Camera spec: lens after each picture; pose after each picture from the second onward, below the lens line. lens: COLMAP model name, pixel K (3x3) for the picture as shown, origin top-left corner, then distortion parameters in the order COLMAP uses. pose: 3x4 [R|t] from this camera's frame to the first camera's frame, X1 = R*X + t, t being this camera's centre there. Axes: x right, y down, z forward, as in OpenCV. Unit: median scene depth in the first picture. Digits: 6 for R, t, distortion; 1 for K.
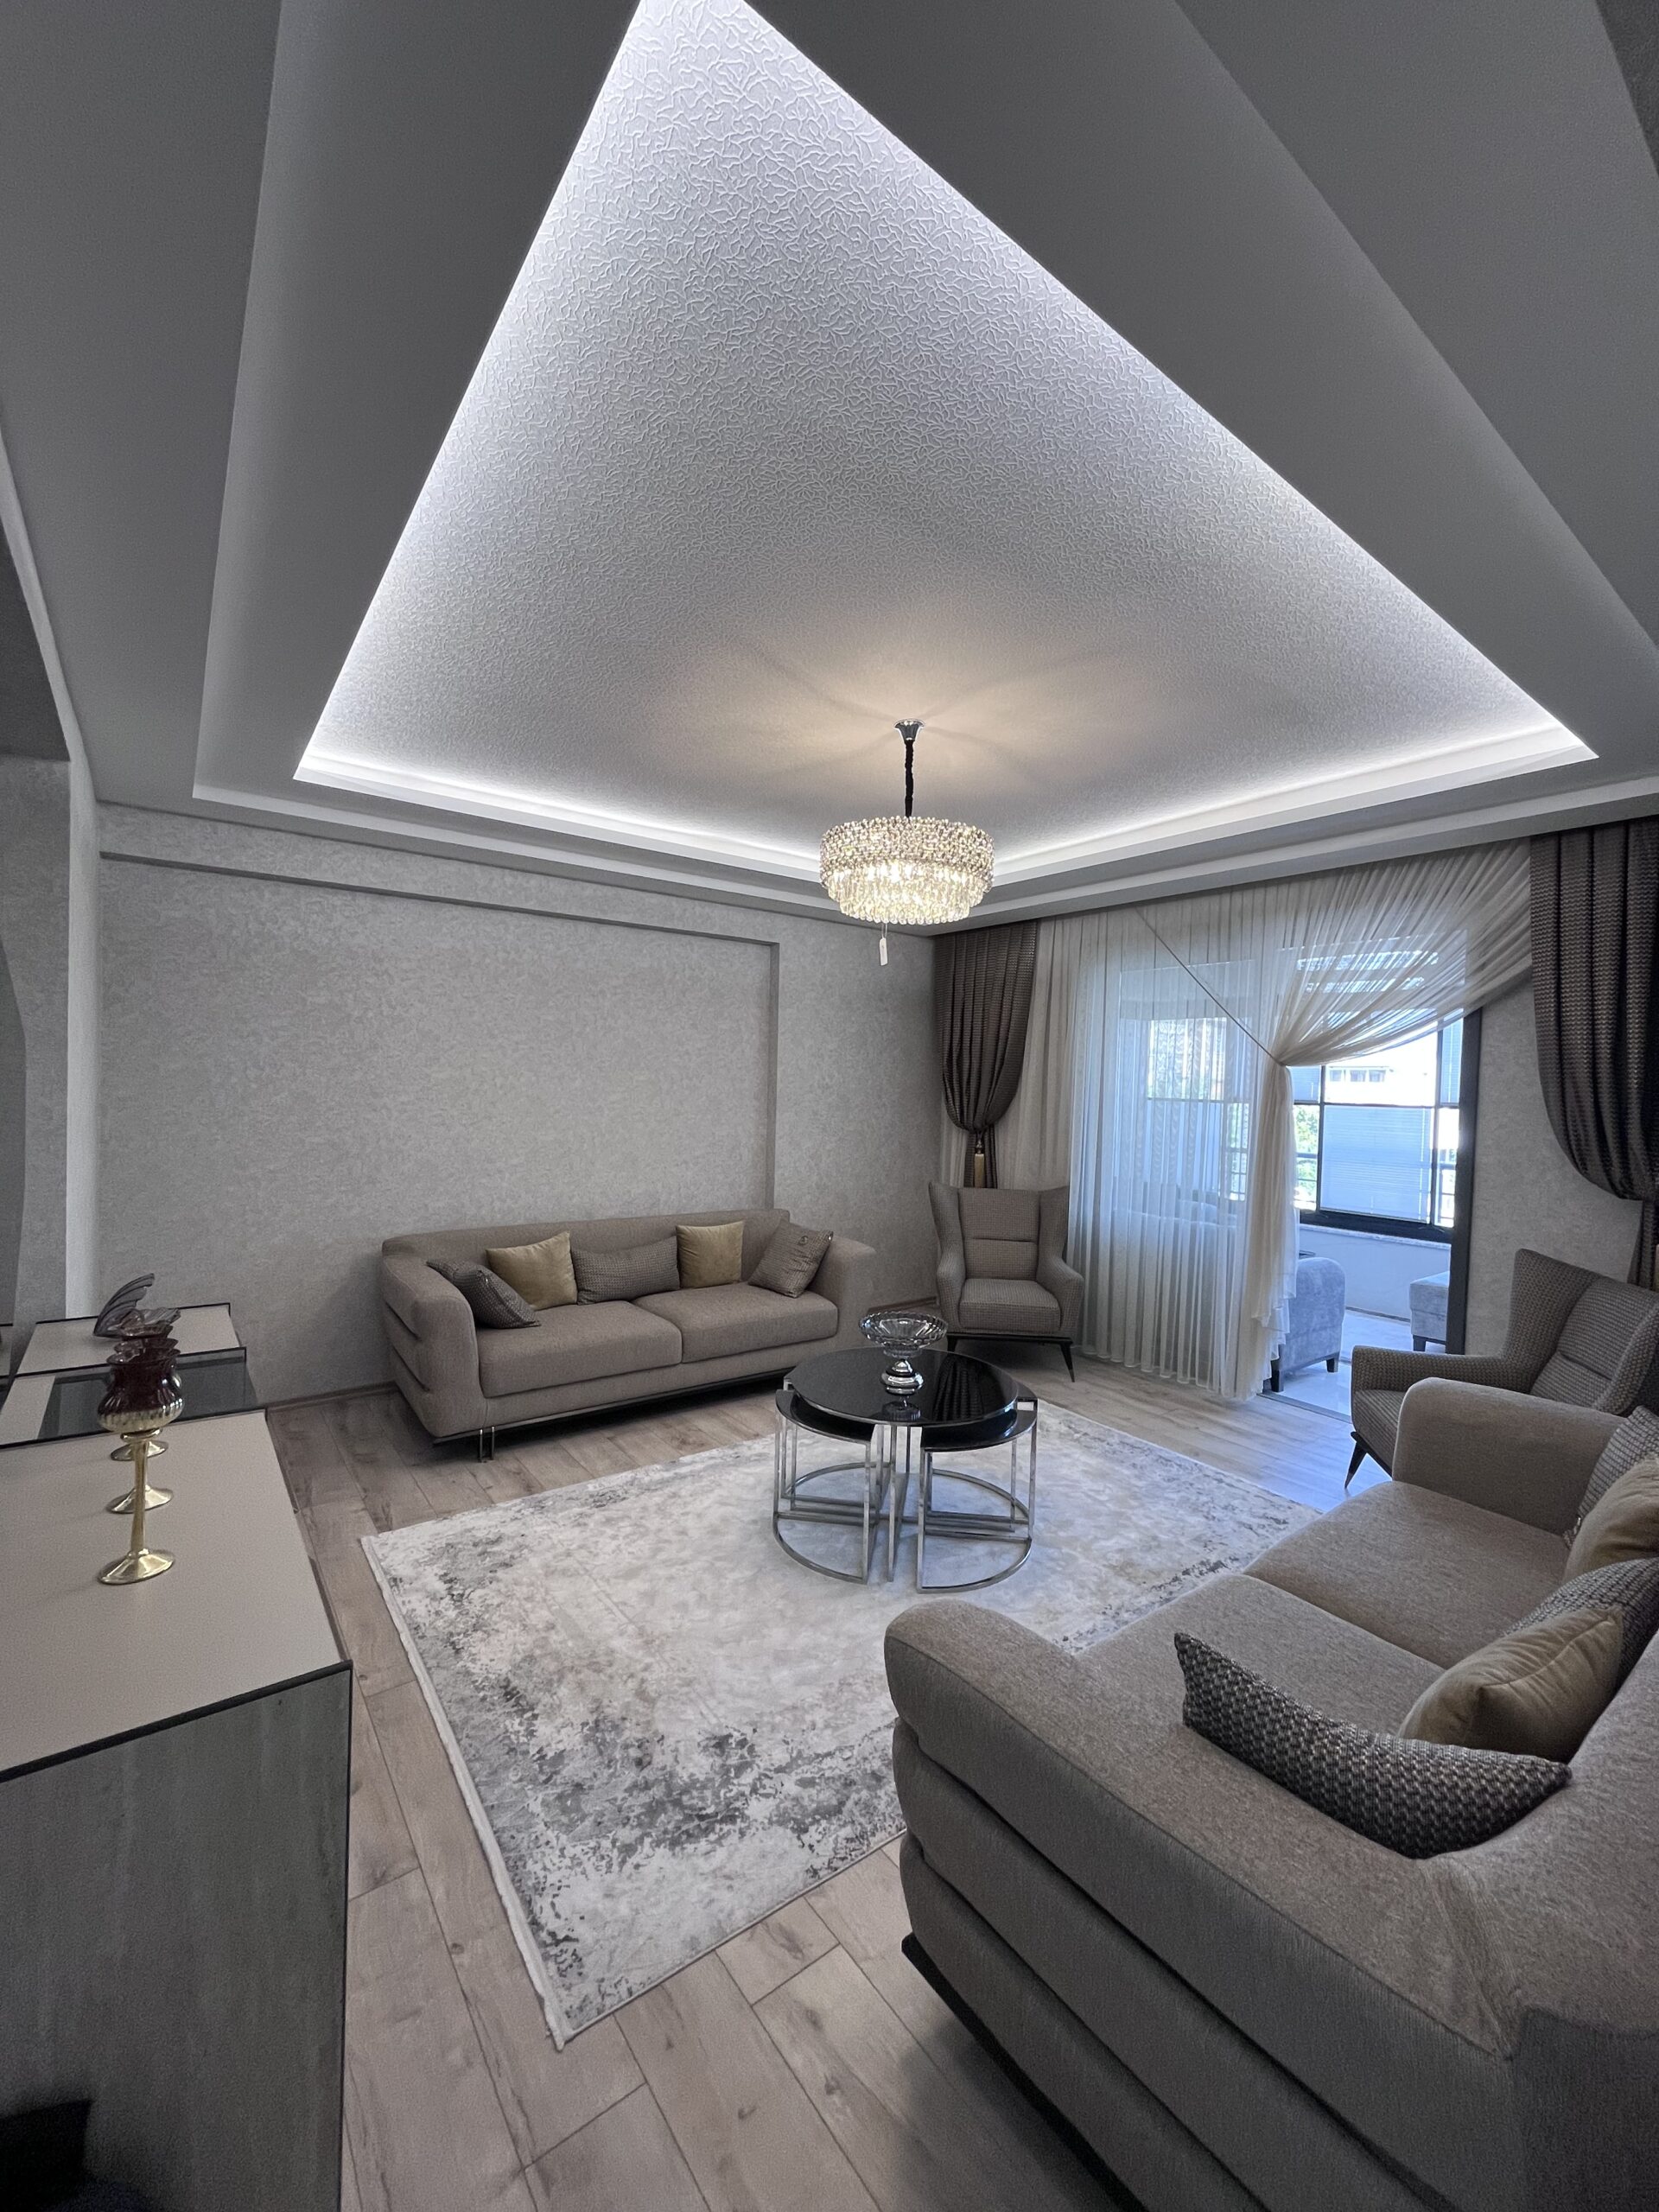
lens RADIAL K [[895.7, 0, 834.3], [0, 895.7, 1109.7], [0, 0, 1]] dist [-0.000775, -0.000237]
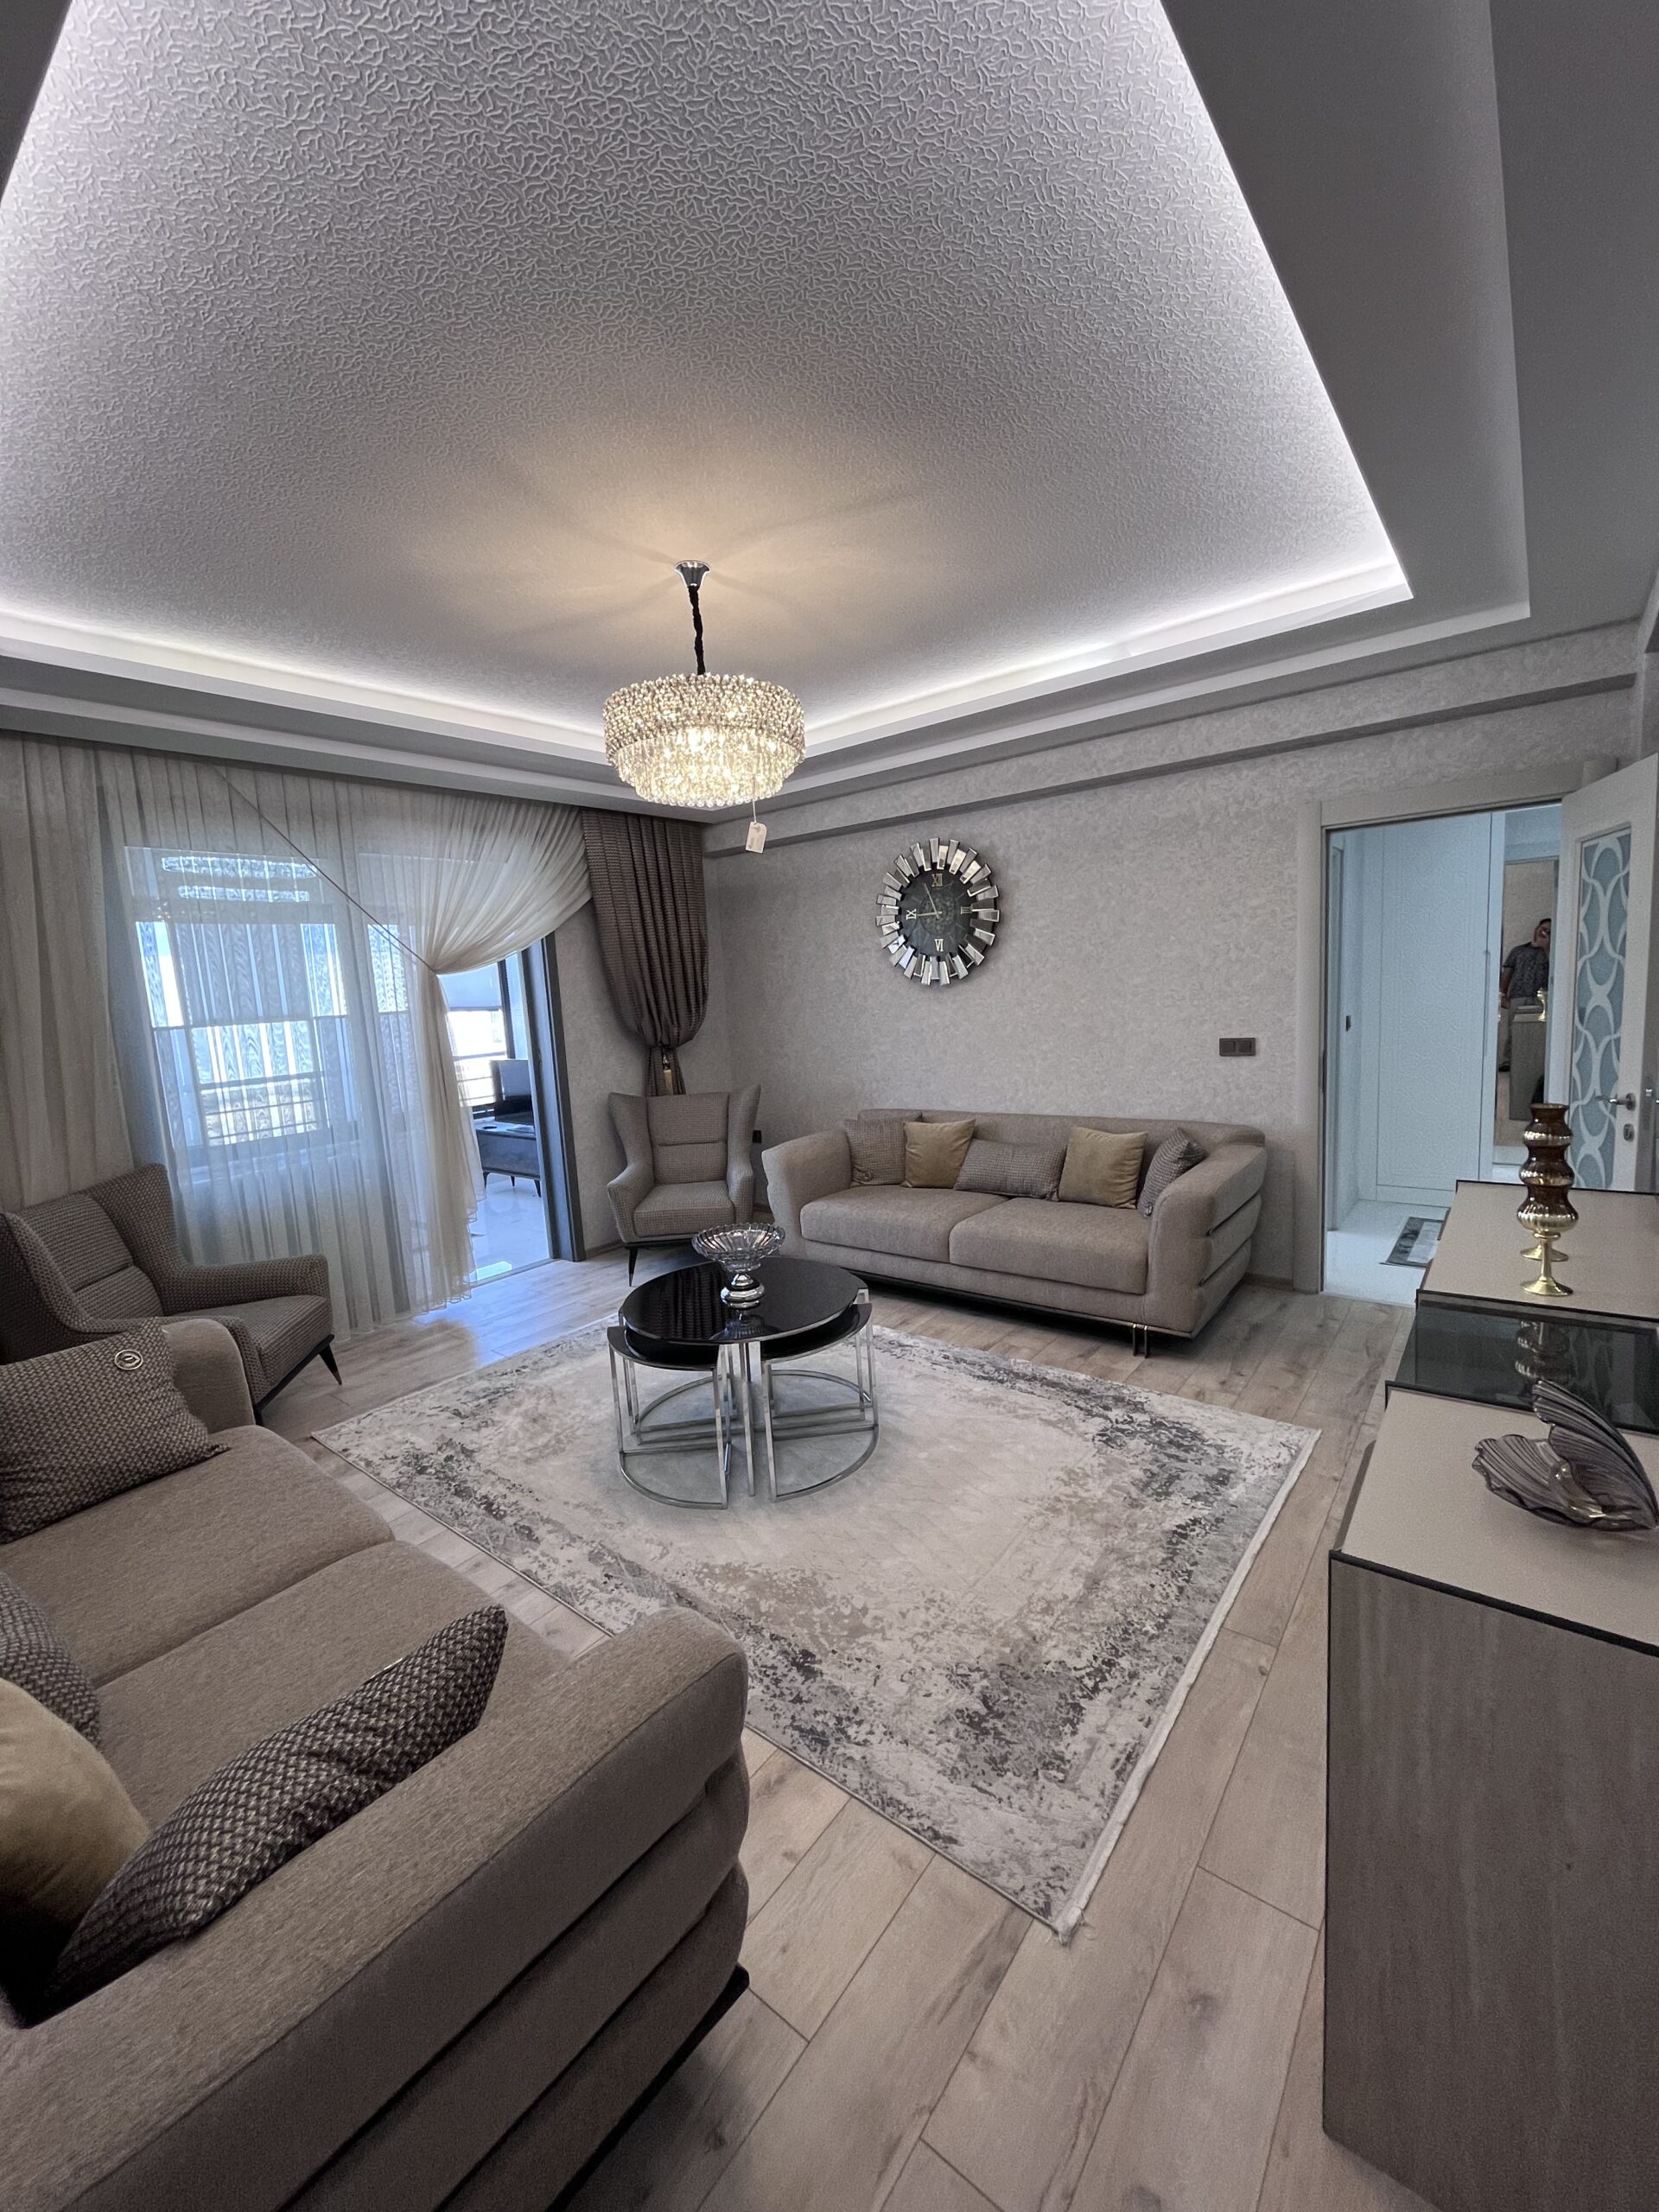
lens RADIAL K [[895.7, 0, 834.7], [0, 895.7, 1097.6], [0, 0, 1]] dist [-0.000775, -0.000237]
pose [[-0.252084, -0.134656, 0.958291, -1.158547], [0.082319, 0.983698, 0.159881, -0.065608], [-0.964198, 0.119189, -0.236890, 1.522474]]
